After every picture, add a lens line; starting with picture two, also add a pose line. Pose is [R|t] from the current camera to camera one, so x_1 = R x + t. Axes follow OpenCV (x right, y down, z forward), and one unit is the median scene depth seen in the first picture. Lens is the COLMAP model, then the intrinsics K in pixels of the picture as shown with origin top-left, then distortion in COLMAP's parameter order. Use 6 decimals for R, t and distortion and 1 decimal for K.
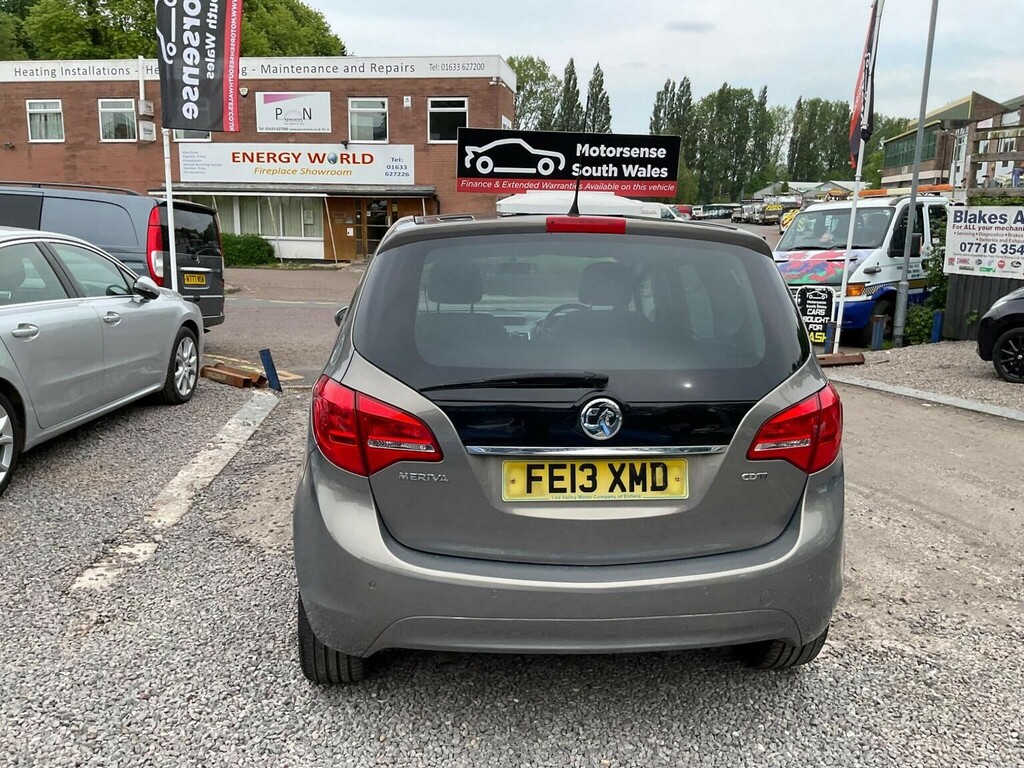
lens RADIAL K [[840.2, 0, 517.2], [0, 840.2, 382.4], [0, 0, 1]] dist [0.054569, -0.102003]
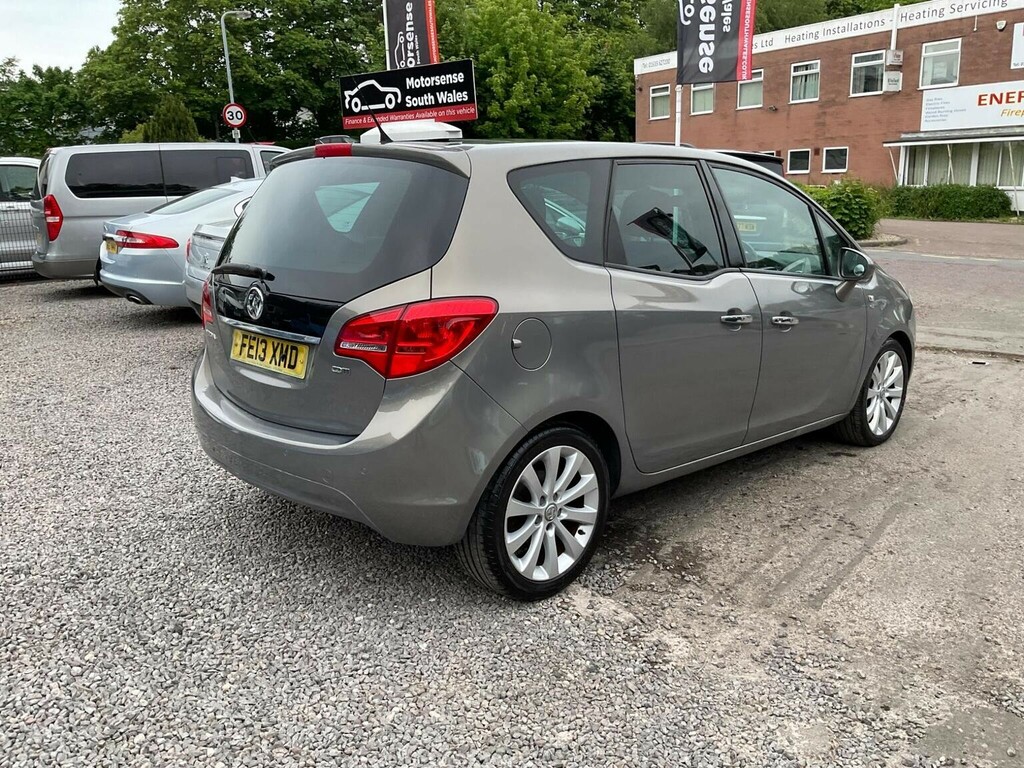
lens RADIAL K [[848.4, 0, 514.7], [0, 848.4, 380.1], [0, 0, 1]] dist [0.069274, -0.133684]
pose [[0.623457, 0.151667, -0.767006, 0.883247], [-0.117108, 0.988053, 0.100186, -0.010836], [0.773038, 0.027362, 0.633770, 0.315383]]
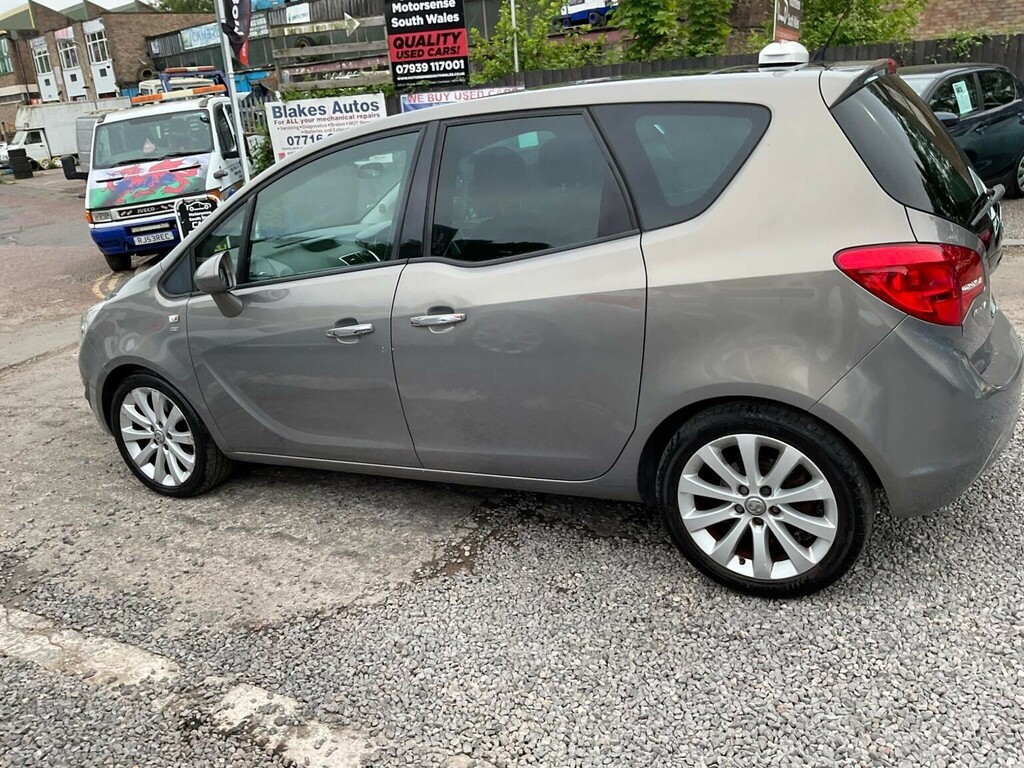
lens RADIAL K [[832.4, 0, 505.7], [0, 832.4, 390.9], [0, 0, 1]] dist [0.063466, -0.117897]
pose [[0.550424, -0.326615, 0.768347, -0.836593], [0.245388, 0.942942, 0.225044, -0.112913], [-0.798009, 0.064674, 0.599165, 0.562840]]
